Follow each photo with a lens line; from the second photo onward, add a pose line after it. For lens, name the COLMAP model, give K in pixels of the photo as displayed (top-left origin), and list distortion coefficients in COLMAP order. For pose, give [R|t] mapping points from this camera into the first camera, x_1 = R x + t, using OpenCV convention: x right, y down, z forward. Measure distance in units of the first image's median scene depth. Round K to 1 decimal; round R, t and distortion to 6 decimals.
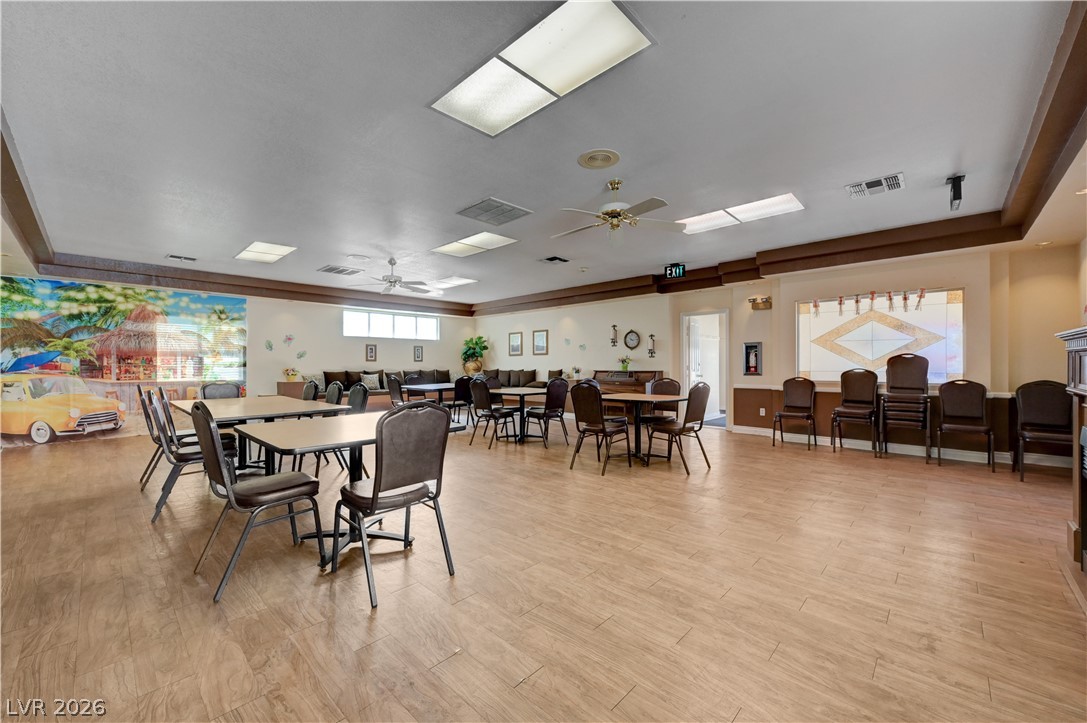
lens RADIAL K [[434.2, 0, 546.1], [0, 434.2, 360.0], [0, 0, 1]] dist [-0.008415, 0.000569]
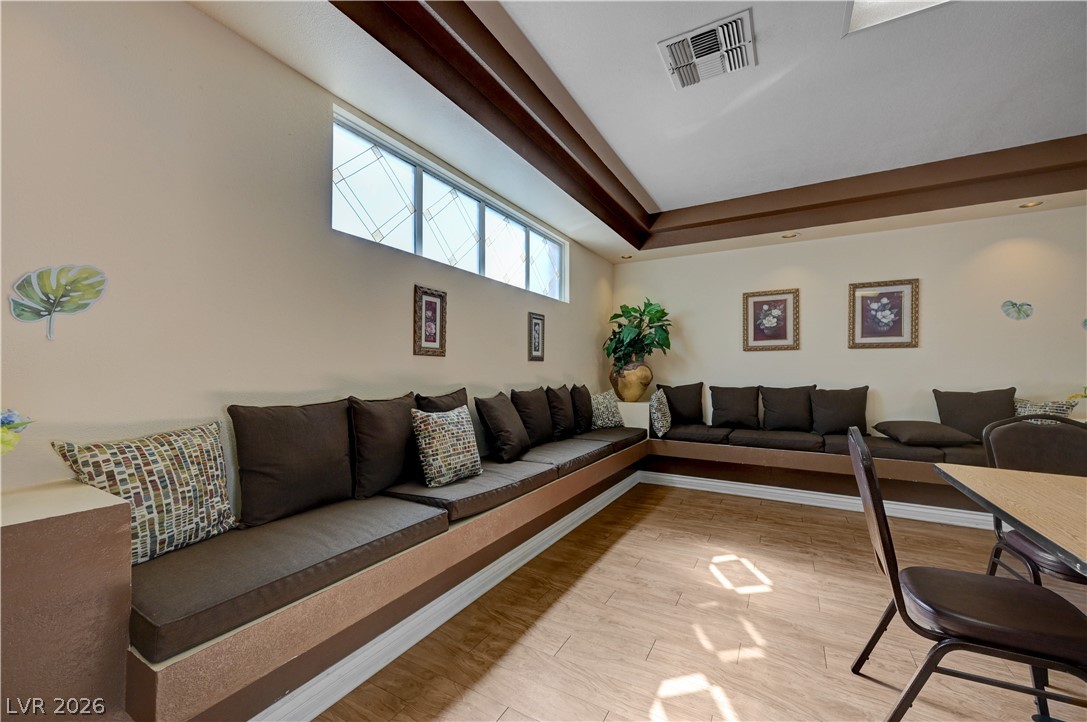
lens RADIAL K [[434.2, 0, 541.5], [0, 434.2, 365.5], [0, 0, 1]] dist [-0.008415, 0.000569]
pose [[0.972323, 0.012748, 0.233293, -0.376949], [-0.011295, 0.999908, -0.007565, 0.009443], [-0.233368, 0.004720, 0.972377, 0.699189]]
